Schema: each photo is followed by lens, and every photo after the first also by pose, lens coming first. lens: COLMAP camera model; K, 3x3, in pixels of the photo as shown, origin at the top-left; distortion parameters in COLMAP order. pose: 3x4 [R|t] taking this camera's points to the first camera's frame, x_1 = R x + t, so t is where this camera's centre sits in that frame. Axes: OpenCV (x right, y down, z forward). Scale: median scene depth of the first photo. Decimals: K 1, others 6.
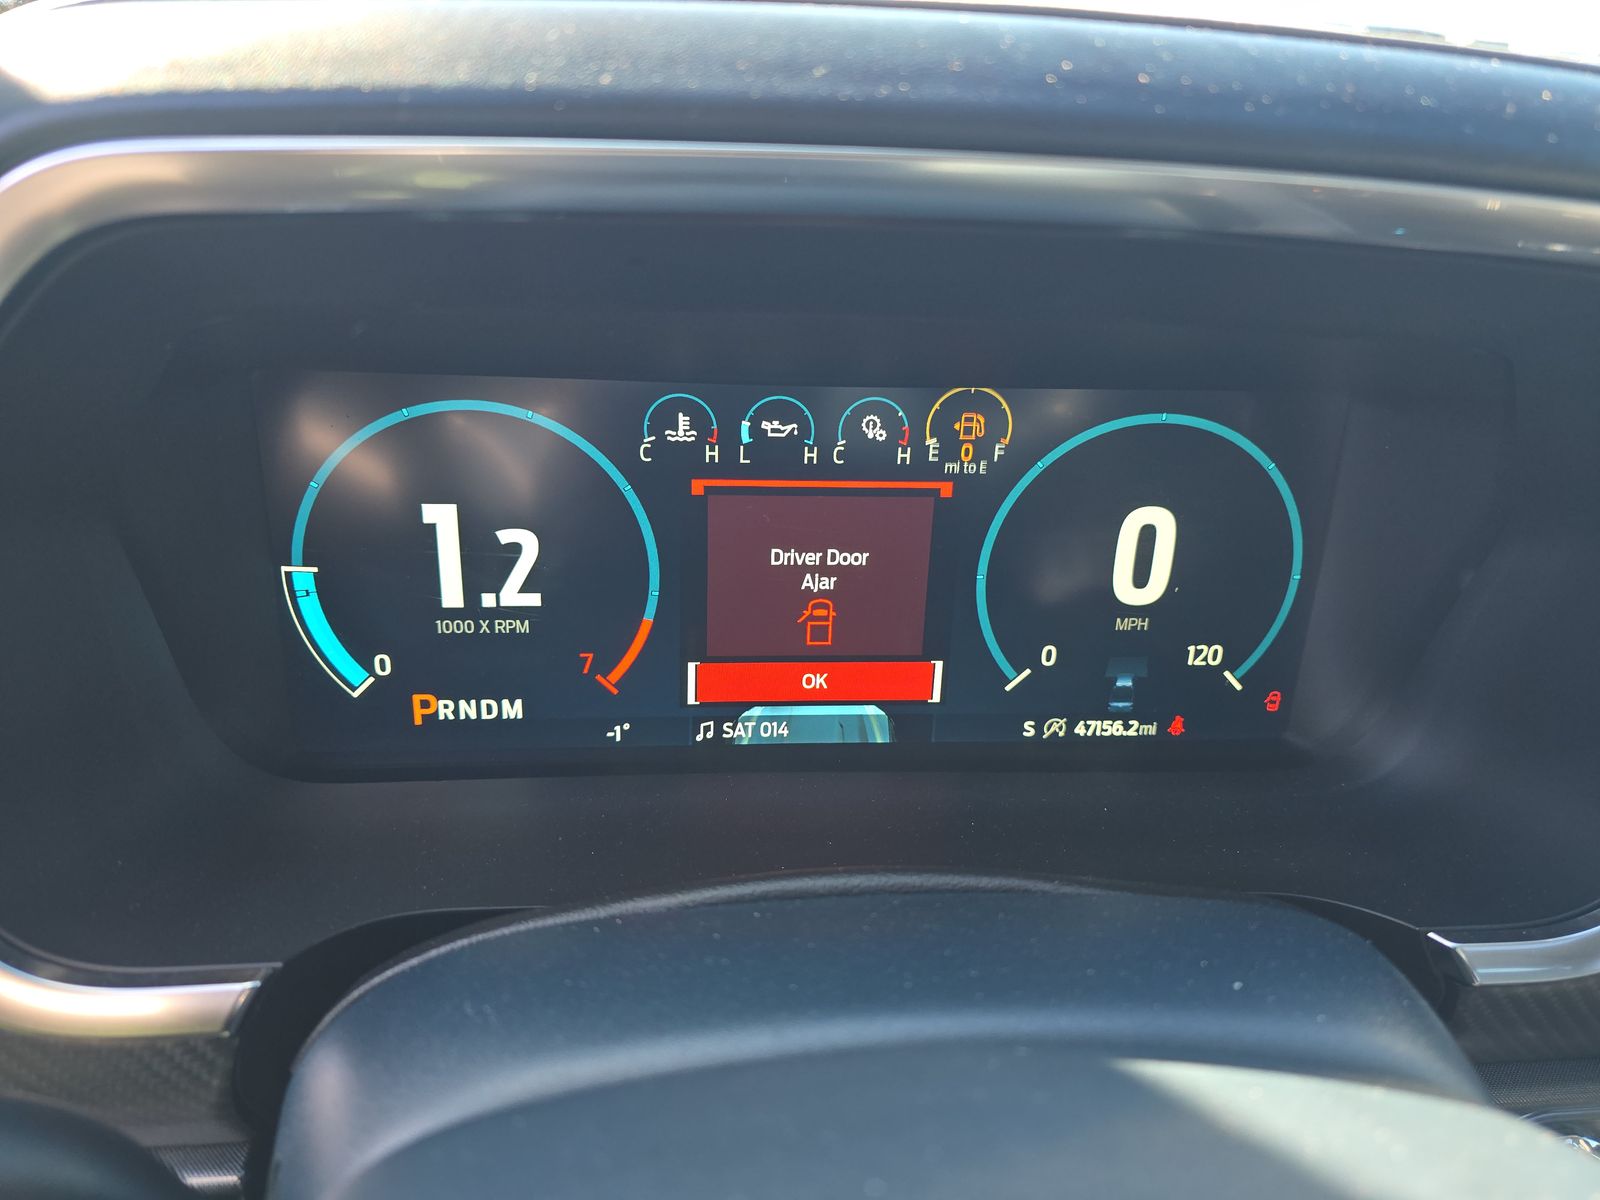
lens RADIAL K [[1066.9, 0, 800.5], [0, 1066.9, 591.3], [0, 0, 1]] dist [0.095271, -0.093291]
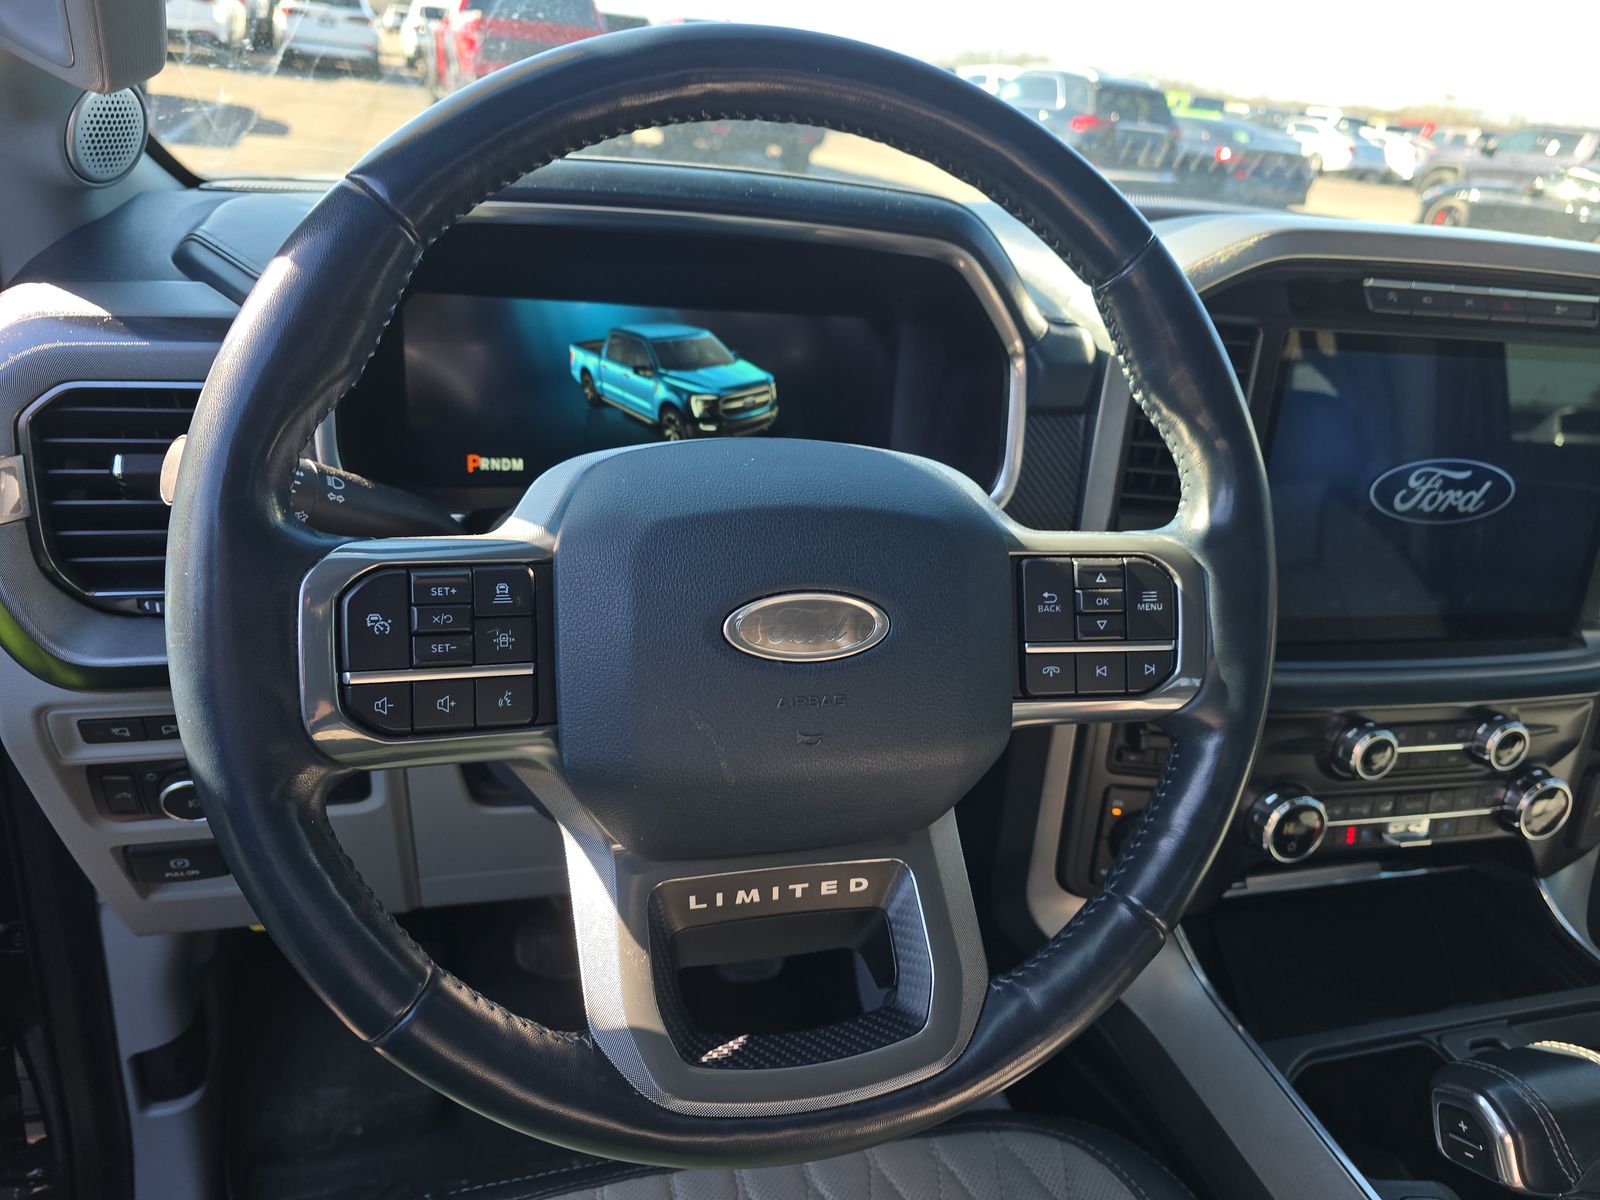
lens RADIAL K [[1066.9, 0, 800.5], [0, 1066.9, 591.3], [0, 0, 1]] dist [0.095271, -0.093291]
pose [[0.980174, -0.030077, 0.195841, -0.146909], [0.033948, 0.999288, -0.016438, 0.409261], [-0.195207, 0.022761, 0.980498, -1.139186]]
